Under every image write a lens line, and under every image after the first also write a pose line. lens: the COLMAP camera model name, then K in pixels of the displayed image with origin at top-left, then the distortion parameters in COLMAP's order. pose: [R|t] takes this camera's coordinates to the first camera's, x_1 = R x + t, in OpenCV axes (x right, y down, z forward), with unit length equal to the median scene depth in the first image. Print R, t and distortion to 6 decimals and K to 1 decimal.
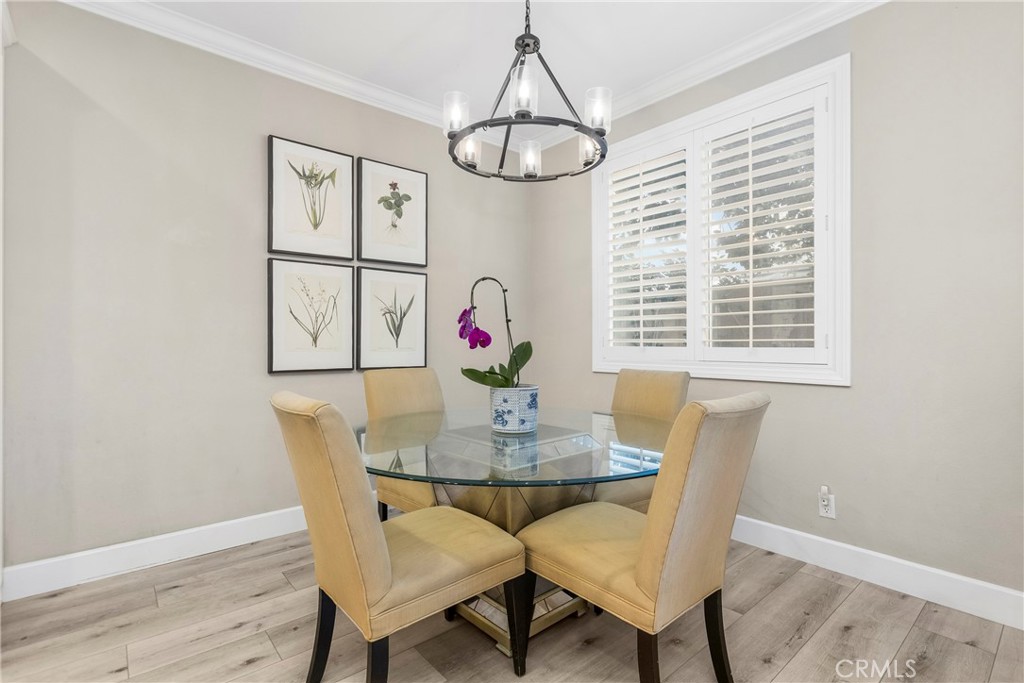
lens RADIAL K [[469.8, 0, 503.2], [0, 469.8, 346.2], [0, 0, 1]] dist [-0.011941, 0.006690]
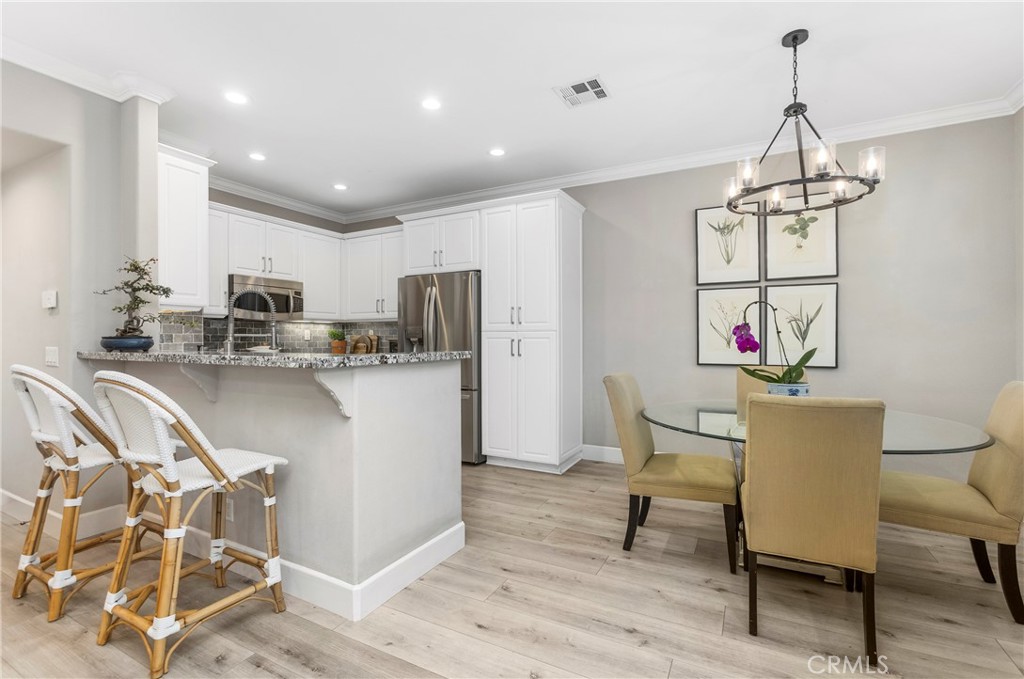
lens RADIAL K [[469.8, 0, 517.4], [0, 469.8, 342.7], [0, 0, 1]] dist [-0.011941, 0.006690]
pose [[0.384999, 0.009998, -0.922863, 0.616662], [-0.009185, 0.999933, 0.007001, -0.017950], [0.922871, 0.005781, 0.385065, -0.114015]]
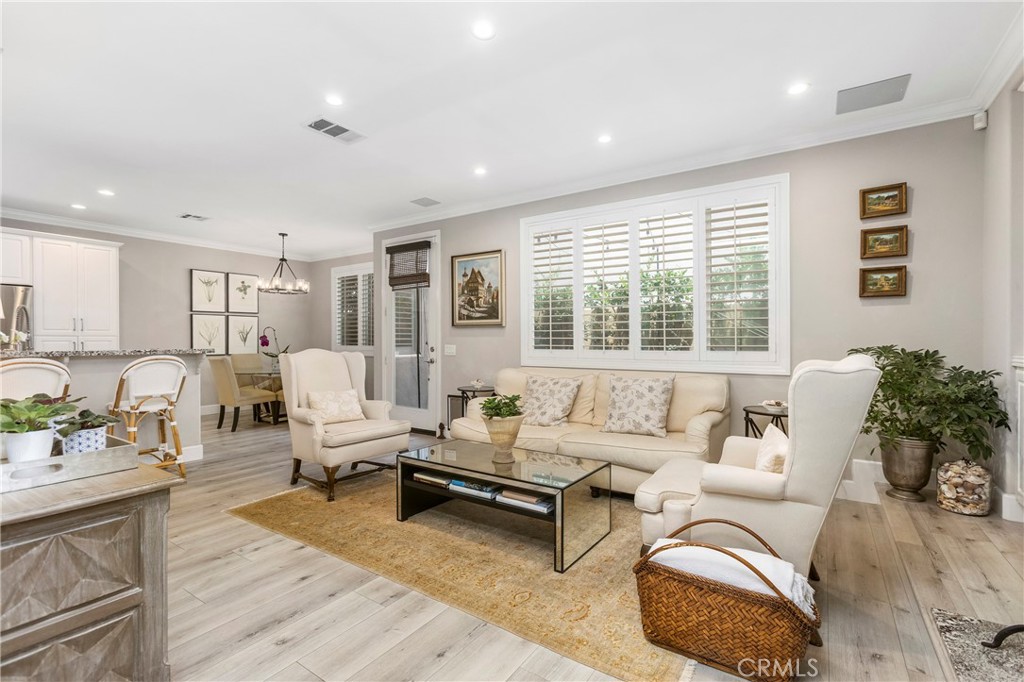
lens RADIAL K [[469.8, 0, 516.7], [0, 469.8, 346.2], [0, 0, 1]] dist [-0.011941, 0.006690]
pose [[0.962248, -0.001586, 0.272169, 0.519635], [0.001125, 0.999998, 0.001848, -0.002231], [-0.272172, -0.001472, 0.962248, -1.907126]]
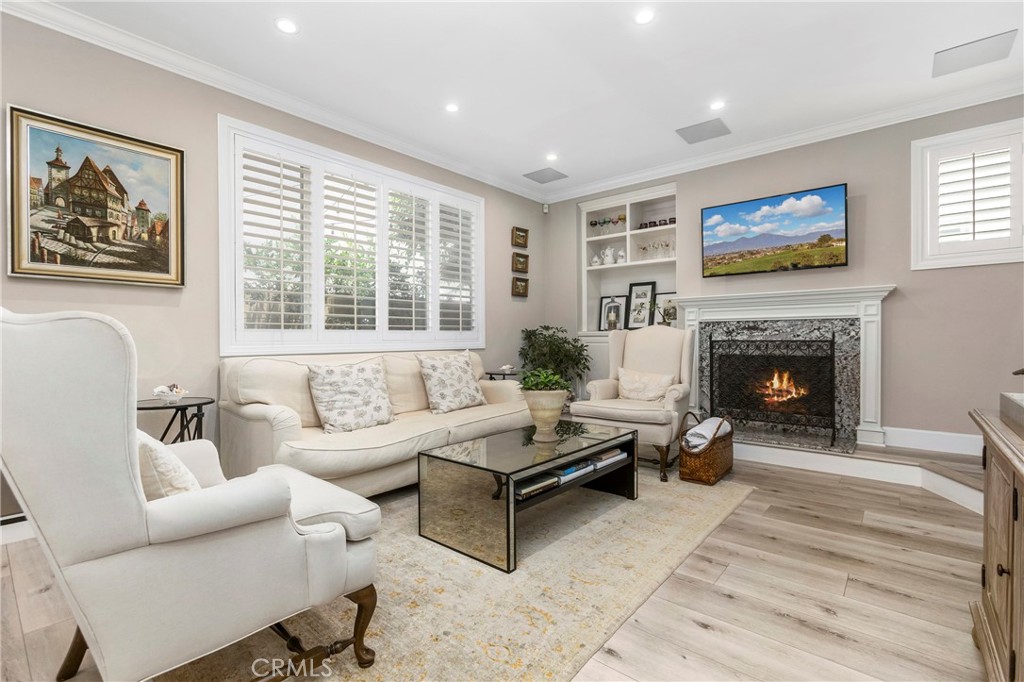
lens RADIAL K [[469.8, 0, 512.8], [0, 469.8, 342.8], [0, 0, 1]] dist [-0.011941, 0.006690]
pose [[-0.169456, -0.009974, 0.985487, -0.128966], [0.015984, 0.999789, 0.012867, 0.039049], [-0.985408, 0.017933, -0.169261, -0.726237]]
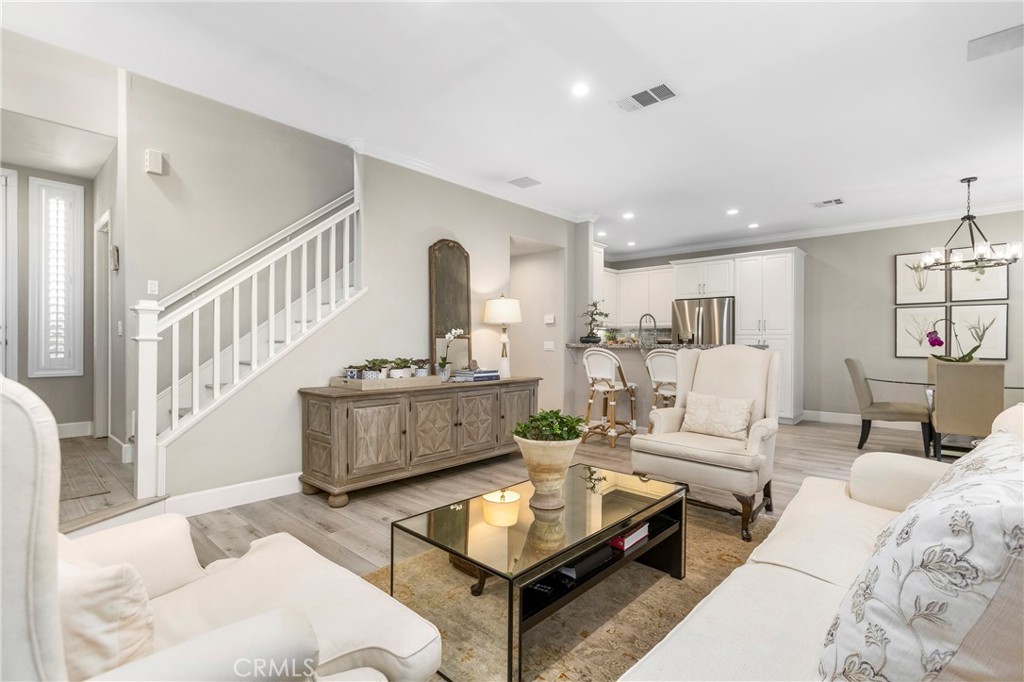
lens RADIAL K [[469.8, 0, 516.1], [0, 469.8, 342.2], [0, 0, 1]] dist [-0.011941, 0.006690]
pose [[0.127730, 0.003665, -0.991802, 1.390412], [-0.016345, 0.999865, 0.001590, 0.008501], [0.991674, 0.016008, 0.127773, -1.030590]]
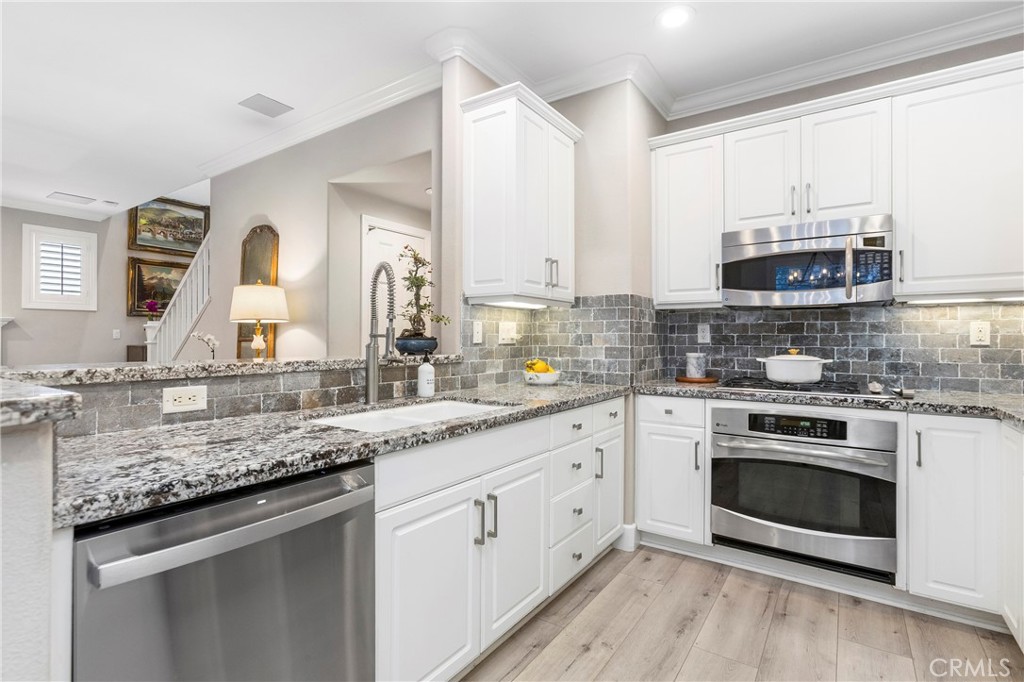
lens RADIAL K [[469.8, 0, 490.4], [0, 469.8, 332.8], [0, 0, 1]] dist [-0.011941, 0.006690]
pose [[-0.964454, -0.001844, -0.264243, -0.414862], [-0.002149, 0.999997, 0.000866, -0.026304], [0.264241, 0.001404, -0.964456, 0.360676]]
